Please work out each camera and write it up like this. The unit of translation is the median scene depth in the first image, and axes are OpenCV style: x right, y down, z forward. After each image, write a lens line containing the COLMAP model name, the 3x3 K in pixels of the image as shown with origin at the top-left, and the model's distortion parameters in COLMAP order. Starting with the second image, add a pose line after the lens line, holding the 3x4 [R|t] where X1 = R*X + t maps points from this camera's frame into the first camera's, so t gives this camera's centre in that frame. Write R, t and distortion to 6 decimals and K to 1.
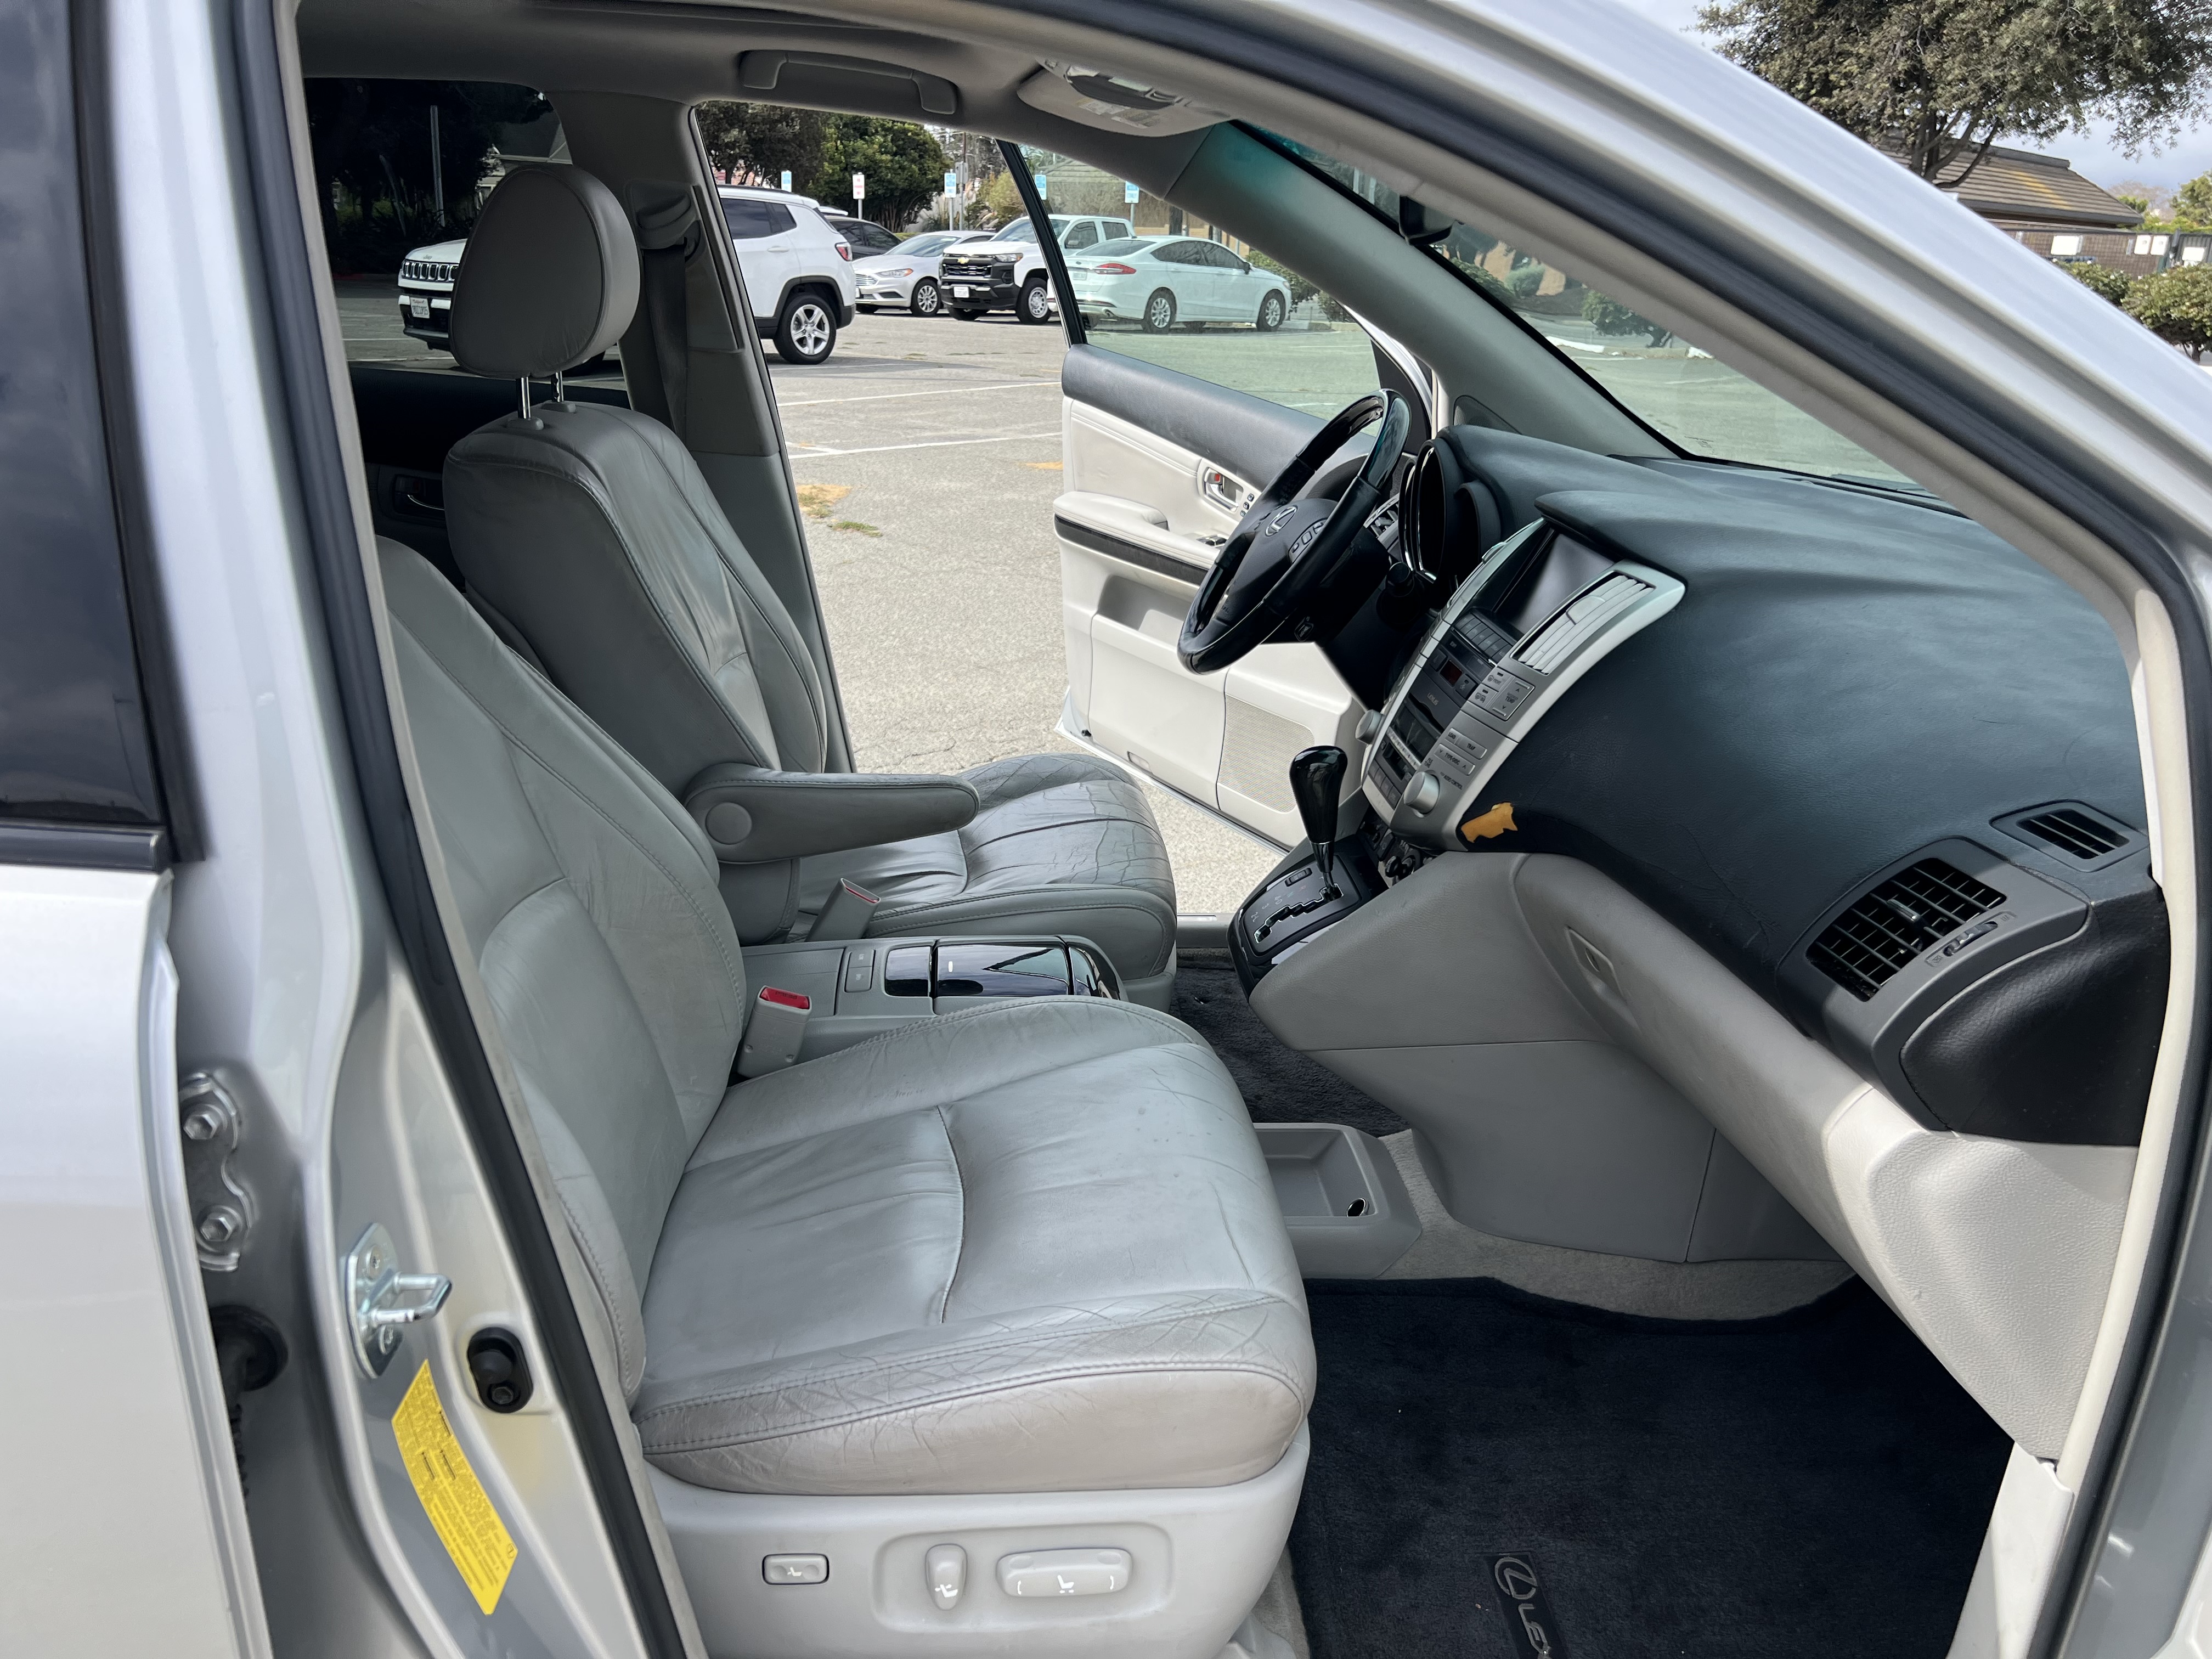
lens RADIAL K [[1667.8, 0, 1121.5], [0, 1667.8, 844.7], [0, 0, 1]] dist [0.064782, -0.070859]
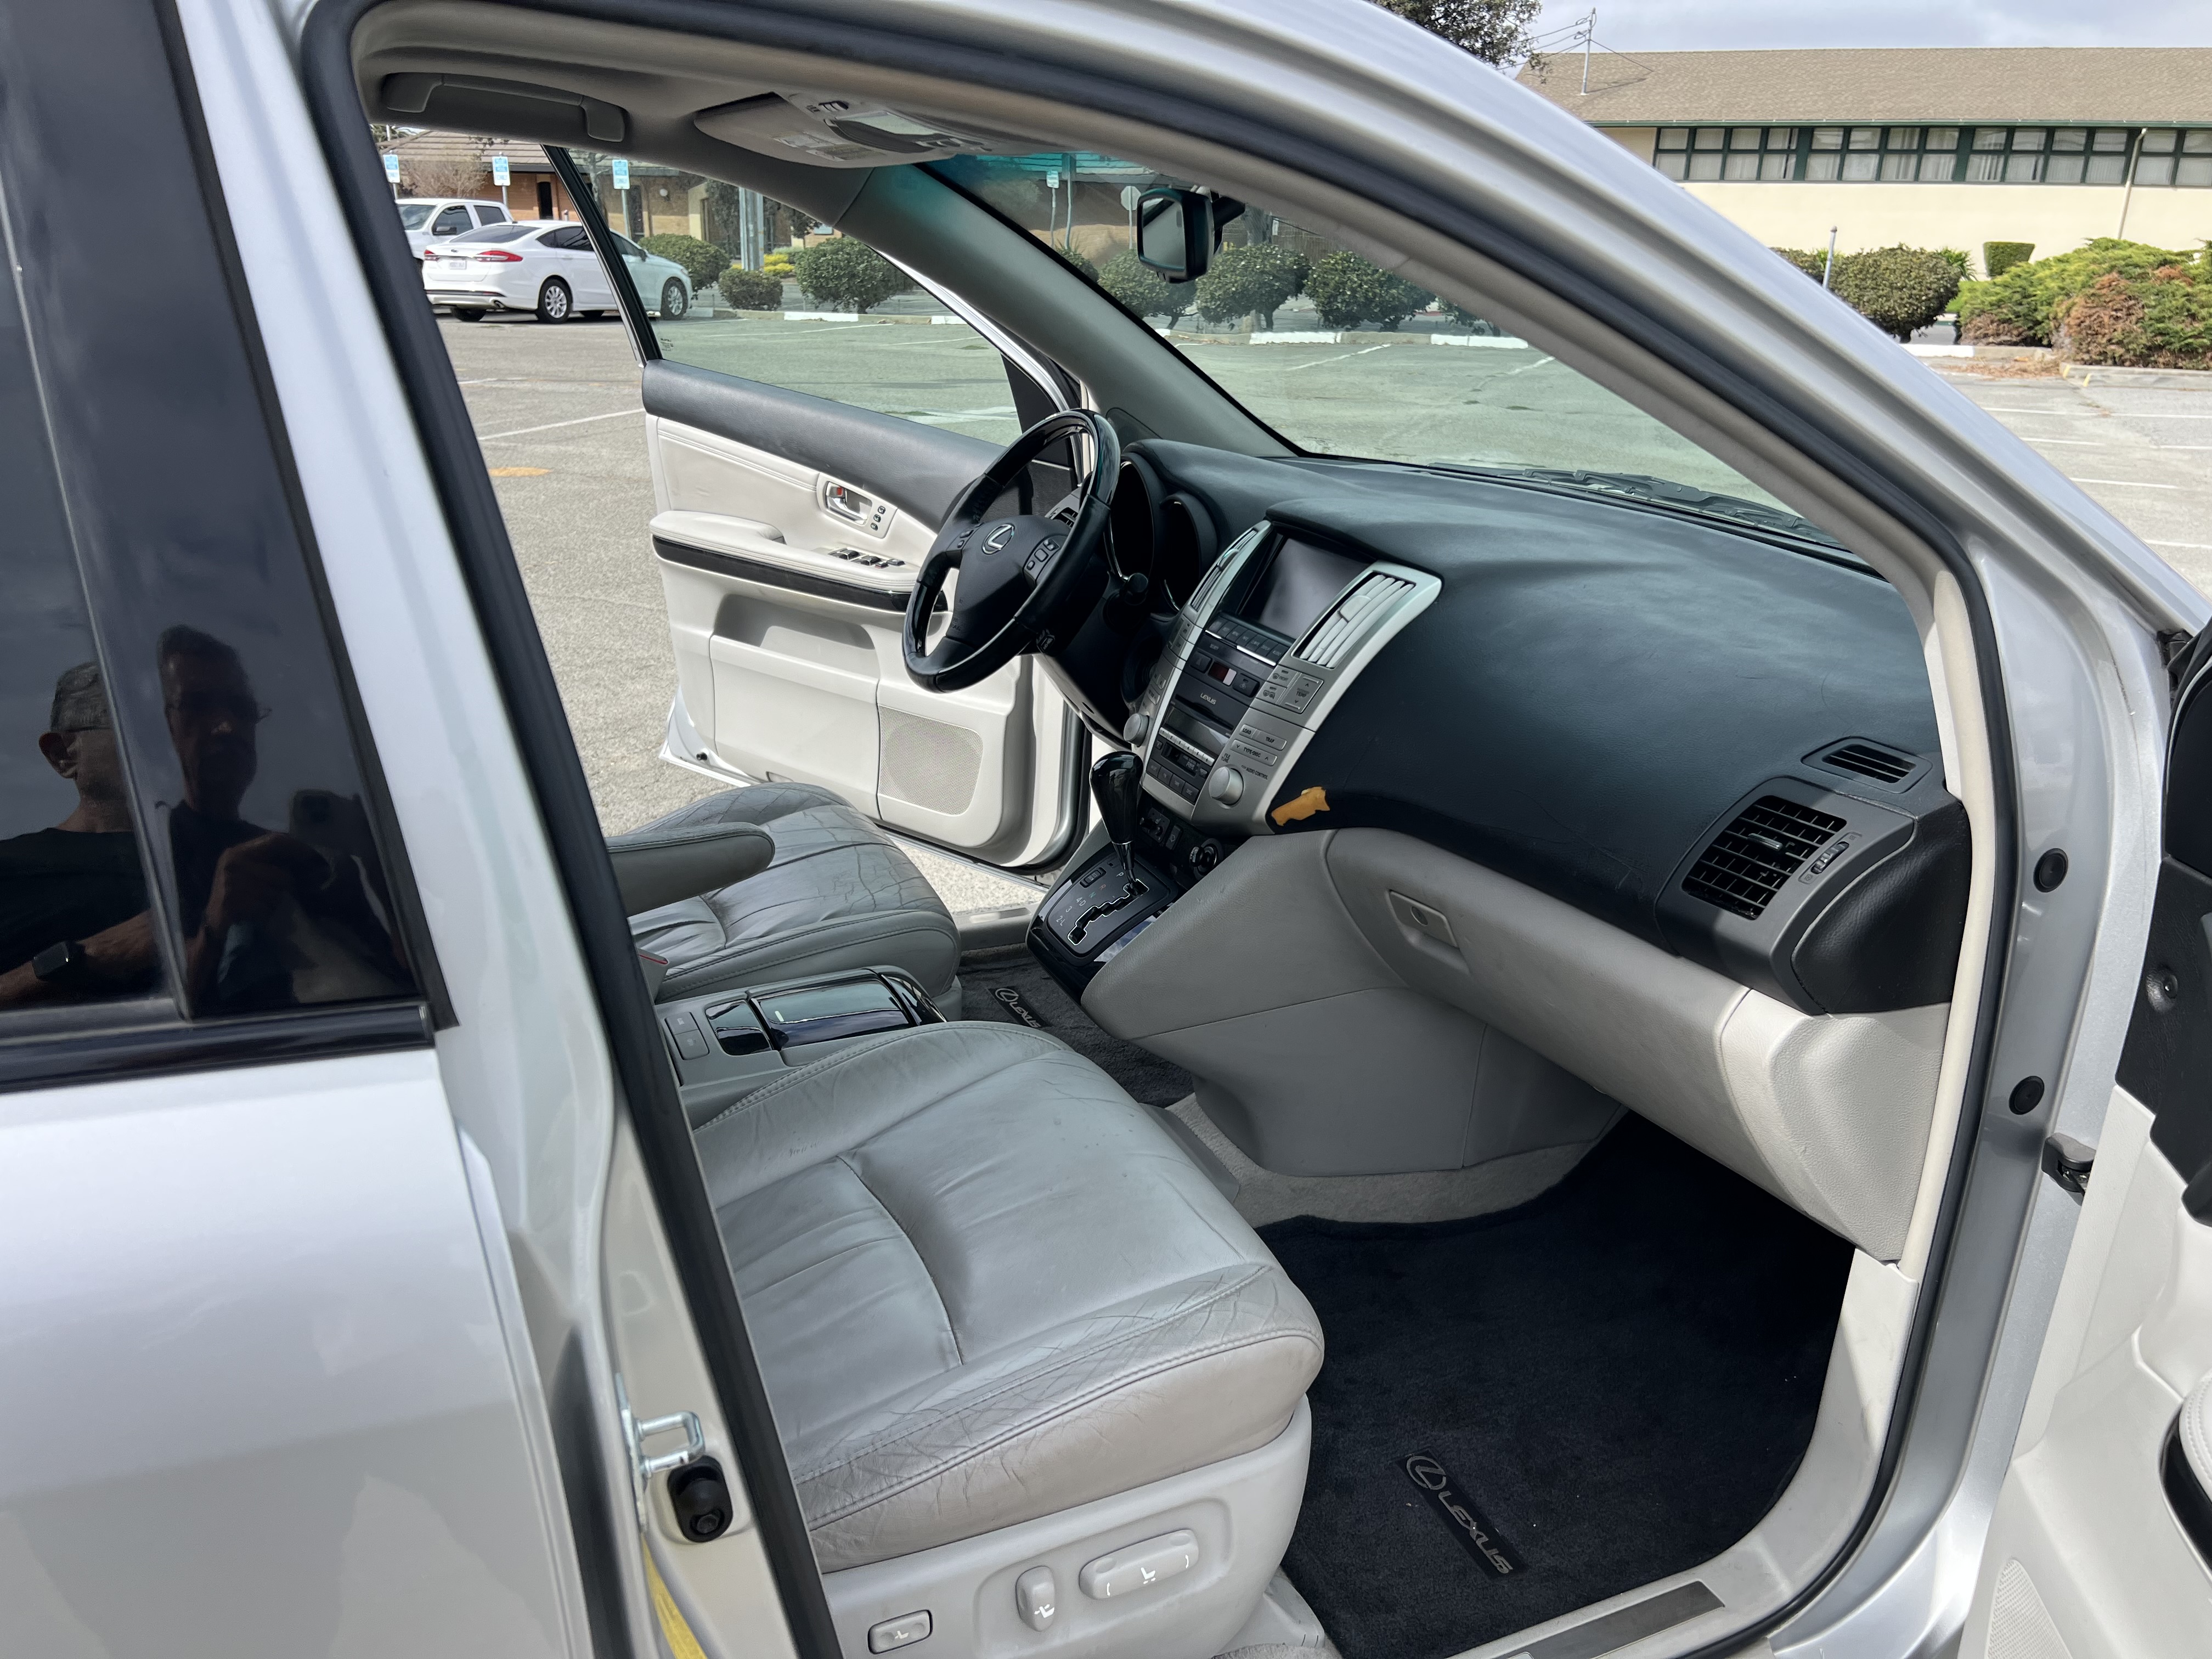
lens RADIAL K [[1675.2, 0, 1106.0], [0, 1675.2, 829.5], [0, 0, 1]] dist [0.098461, -0.175689]
pose [[0.936613, -0.125459, 0.327134, -0.265320], [0.124562, 0.991927, 0.023781, -0.040301], [-0.327477, 0.018475, 0.944679, -0.003168]]
